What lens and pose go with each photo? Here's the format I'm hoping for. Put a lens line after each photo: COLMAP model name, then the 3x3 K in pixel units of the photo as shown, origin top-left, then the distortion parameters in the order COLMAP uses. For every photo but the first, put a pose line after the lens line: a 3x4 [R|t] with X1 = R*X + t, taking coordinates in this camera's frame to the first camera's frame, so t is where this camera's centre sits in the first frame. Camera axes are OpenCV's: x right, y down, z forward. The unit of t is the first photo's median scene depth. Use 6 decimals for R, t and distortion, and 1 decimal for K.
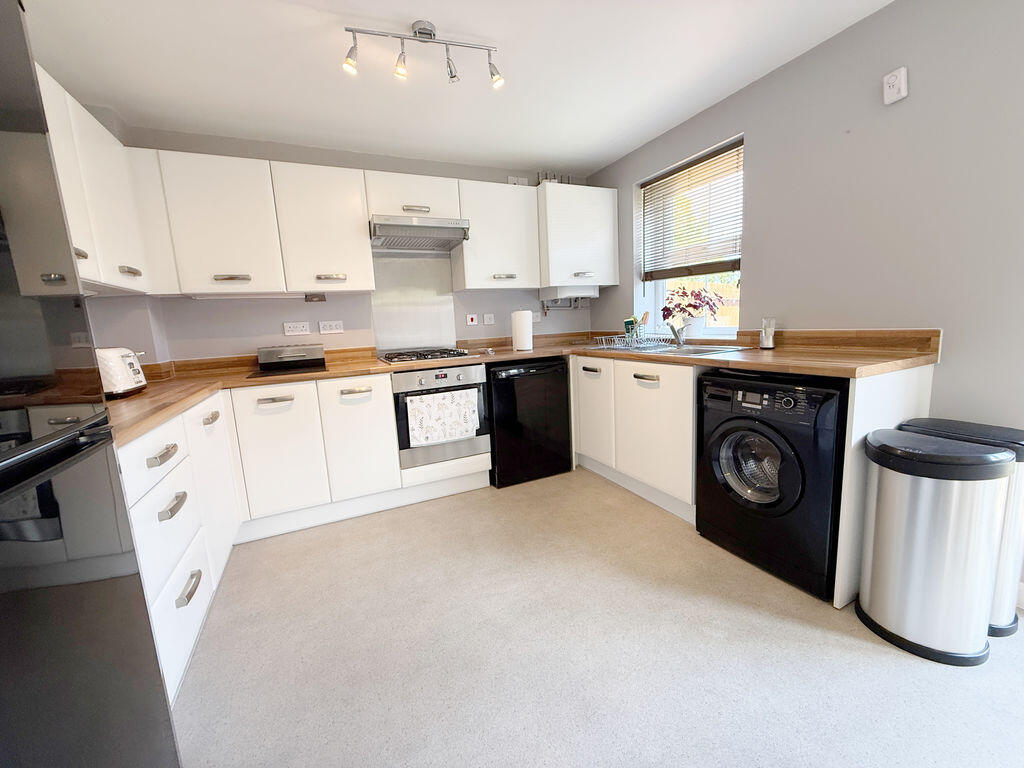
lens RADIAL K [[405.7, 0, 509.1], [0, 405.7, 382.8], [0, 0, 1]] dist [-0.000203, -0.000289]
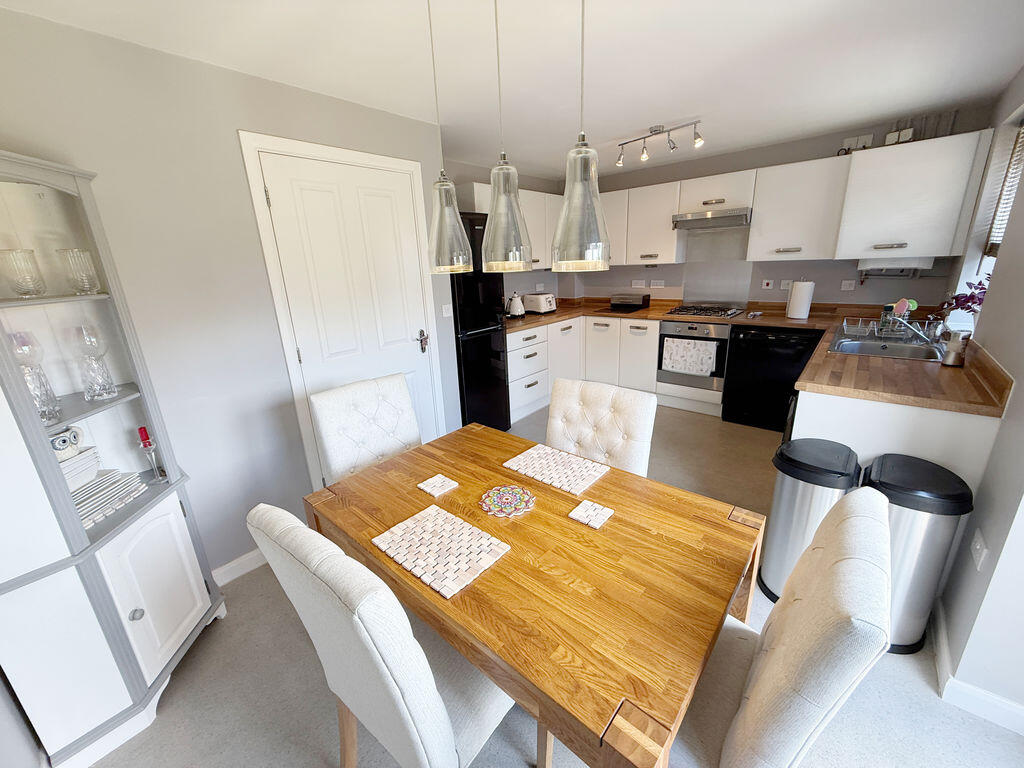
lens RADIAL K [[405.7, 0, 509.1], [0, 405.7, 382.8], [0, 0, 1]] dist [-0.000203, -0.000289]
pose [[0.410843, 0.300223, -0.860857, 0.854135], [-0.113961, 0.953731, 0.278225, -0.156329], [0.904556, -0.016203, 0.426048, -0.205034]]
